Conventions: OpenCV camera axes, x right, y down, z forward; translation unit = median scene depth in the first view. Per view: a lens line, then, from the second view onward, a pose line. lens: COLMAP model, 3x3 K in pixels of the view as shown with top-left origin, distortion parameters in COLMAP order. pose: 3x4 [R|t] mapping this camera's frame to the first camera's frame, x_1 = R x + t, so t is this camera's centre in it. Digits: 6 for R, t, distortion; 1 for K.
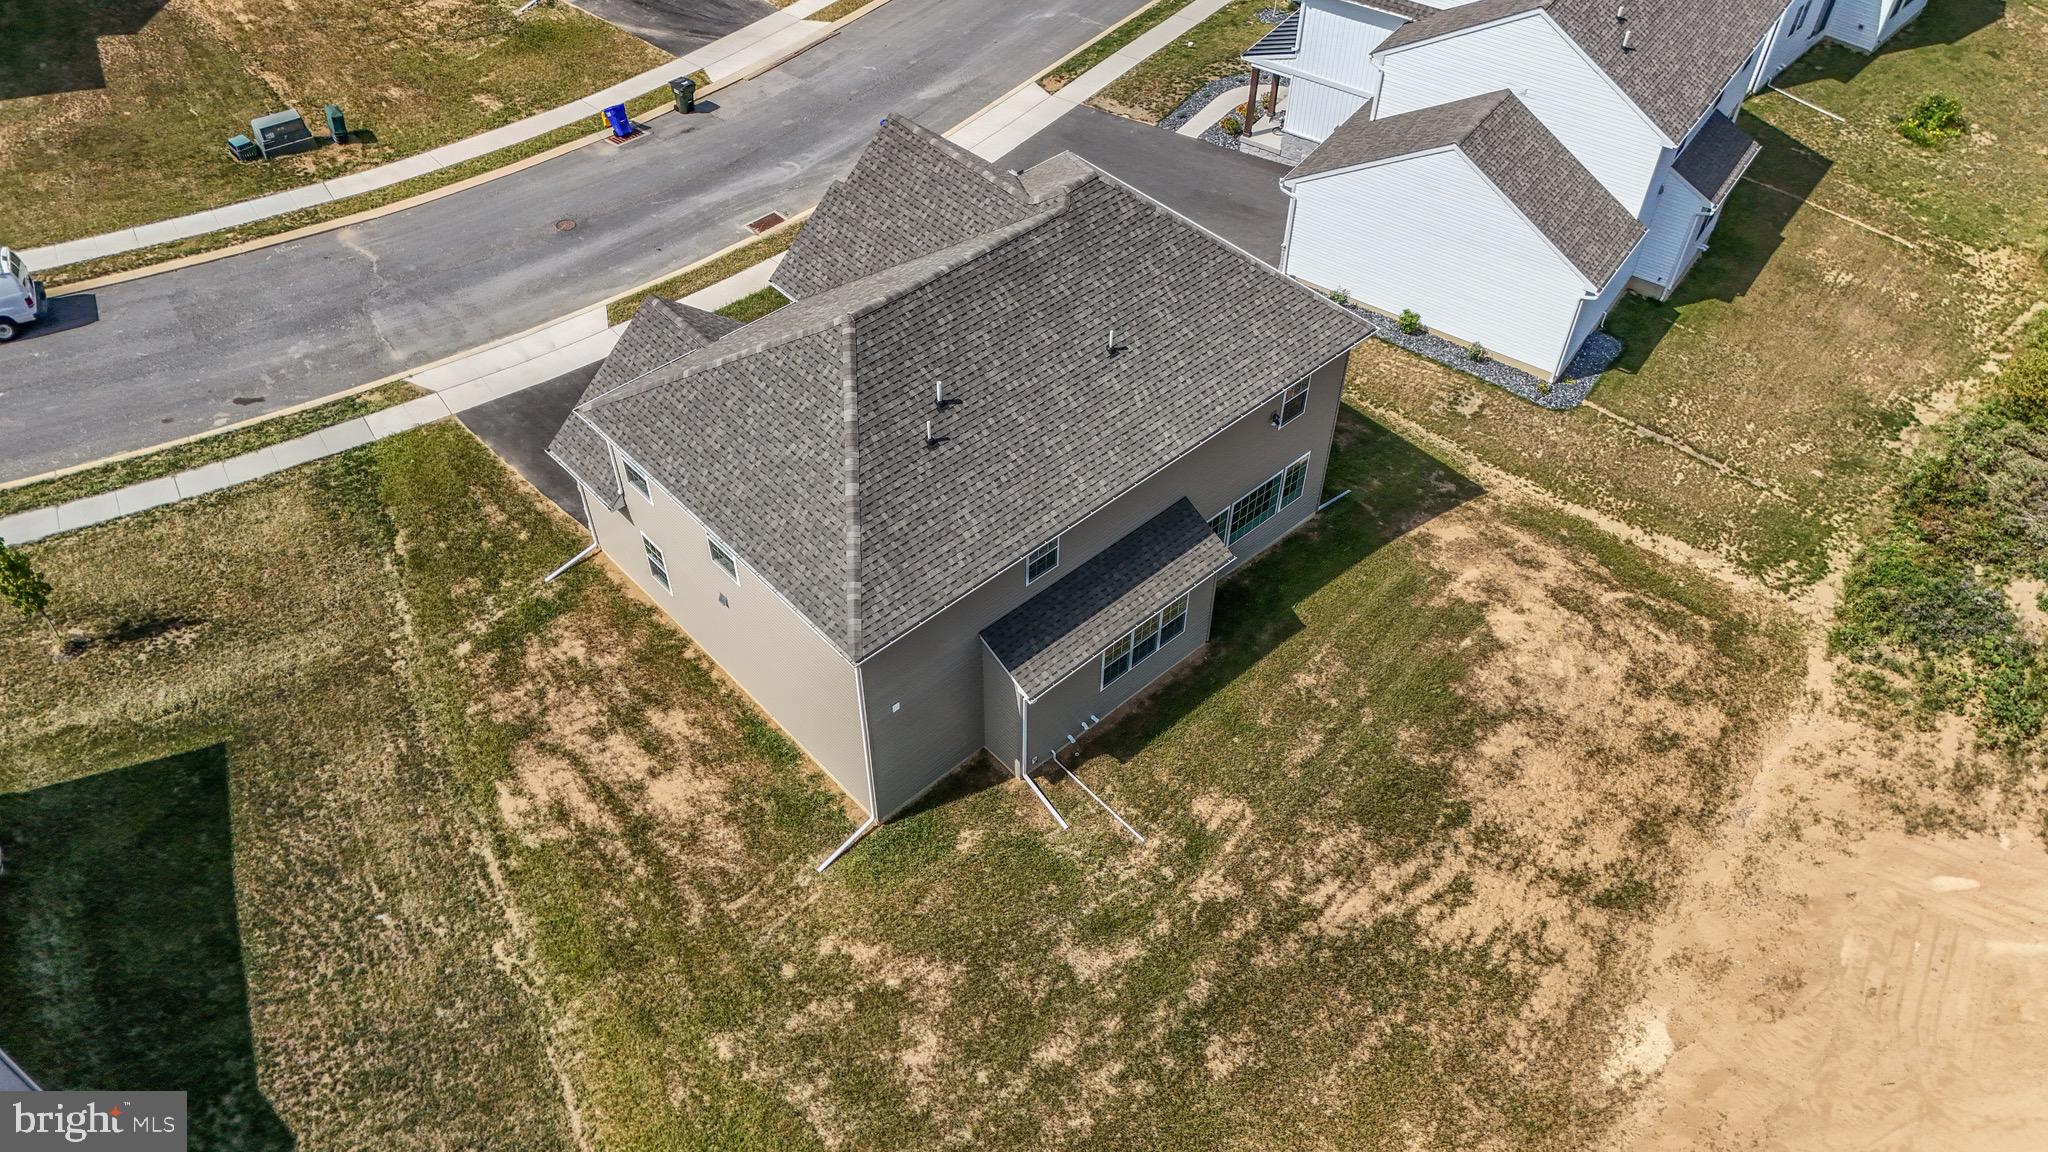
lens RADIAL K [[1512.2, 0, 1024.6], [0, 1512.2, 568.9], [0, 0, 1]] dist [0.069032, -0.056045]
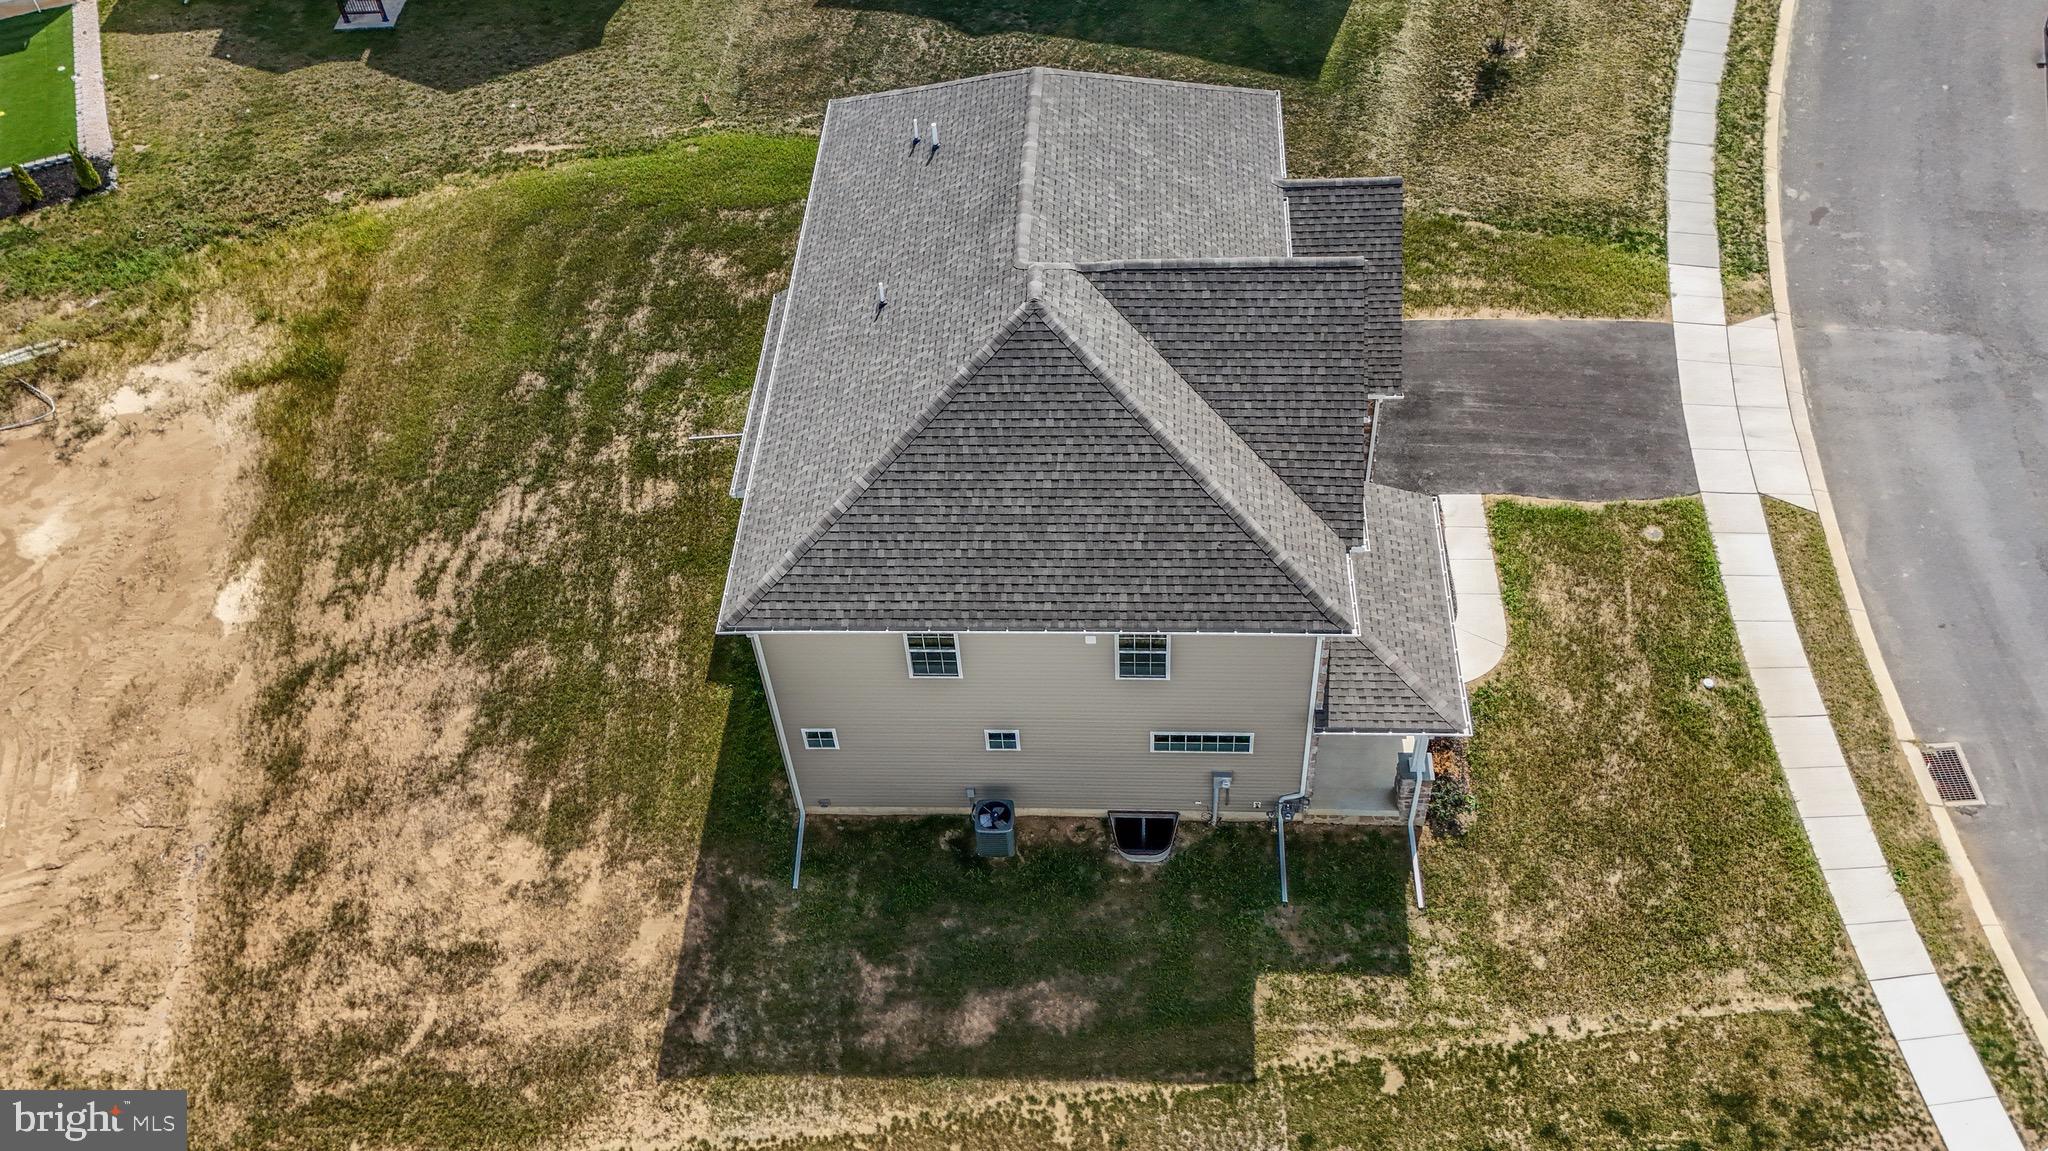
lens RADIAL K [[1740.1, 0, 1023.3], [0, 1740.1, 576.2], [0, 0, 1]] dist [0.048892, -0.012872]
pose [[-0.706981, 0.553289, -0.440510, 0.483902], [-0.469351, 0.098875, 0.877458, -0.958927], [0.529044, 0.827100, 0.189784, 0.913056]]
